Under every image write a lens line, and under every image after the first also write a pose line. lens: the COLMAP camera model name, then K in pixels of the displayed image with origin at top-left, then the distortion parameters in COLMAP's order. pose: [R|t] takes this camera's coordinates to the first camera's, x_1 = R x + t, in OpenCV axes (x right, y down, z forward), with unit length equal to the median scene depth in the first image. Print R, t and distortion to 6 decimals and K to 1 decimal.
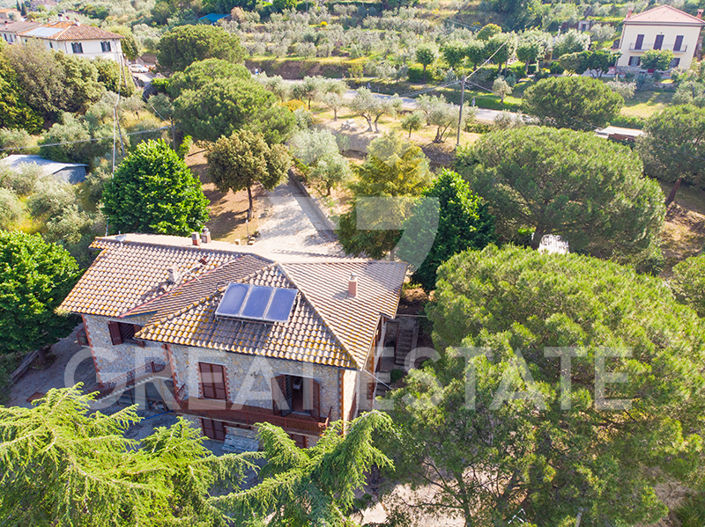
lens RADIAL K [[521.0, 0, 352.5], [0, 521.0, 263.5], [0, 0, 1]] dist [0.001124, 0.010085]
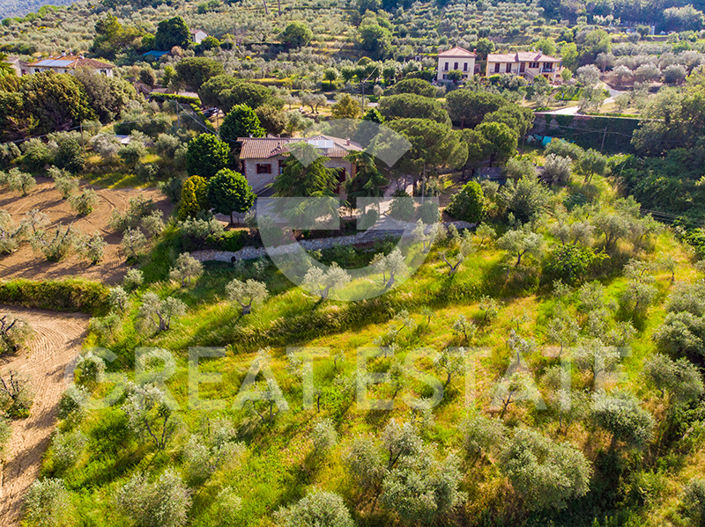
lens RADIAL K [[521.0, 0, 352.5], [0, 521.0, 263.5], [0, 0, 1]] dist [0.001124, 0.010085]
pose [[0.966853, -0.094062, 0.237378, -0.253711], [0.108633, 0.992872, -0.049038, 0.299252], [-0.231074, 0.073199, 0.970179, -0.610661]]
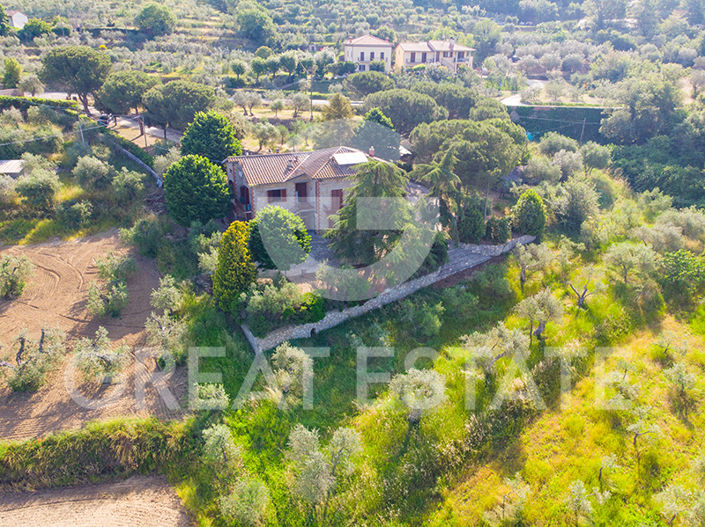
lens RADIAL K [[521.0, 0, 352.5], [0, 521.0, 263.5], [0, 0, 1]] dist [0.001124, 0.010085]
pose [[0.810238, -0.227051, 0.540335, -0.502304], [0.250782, 0.967562, 0.030524, 0.150477], [-0.529739, 0.110775, 0.840896, -0.296020]]
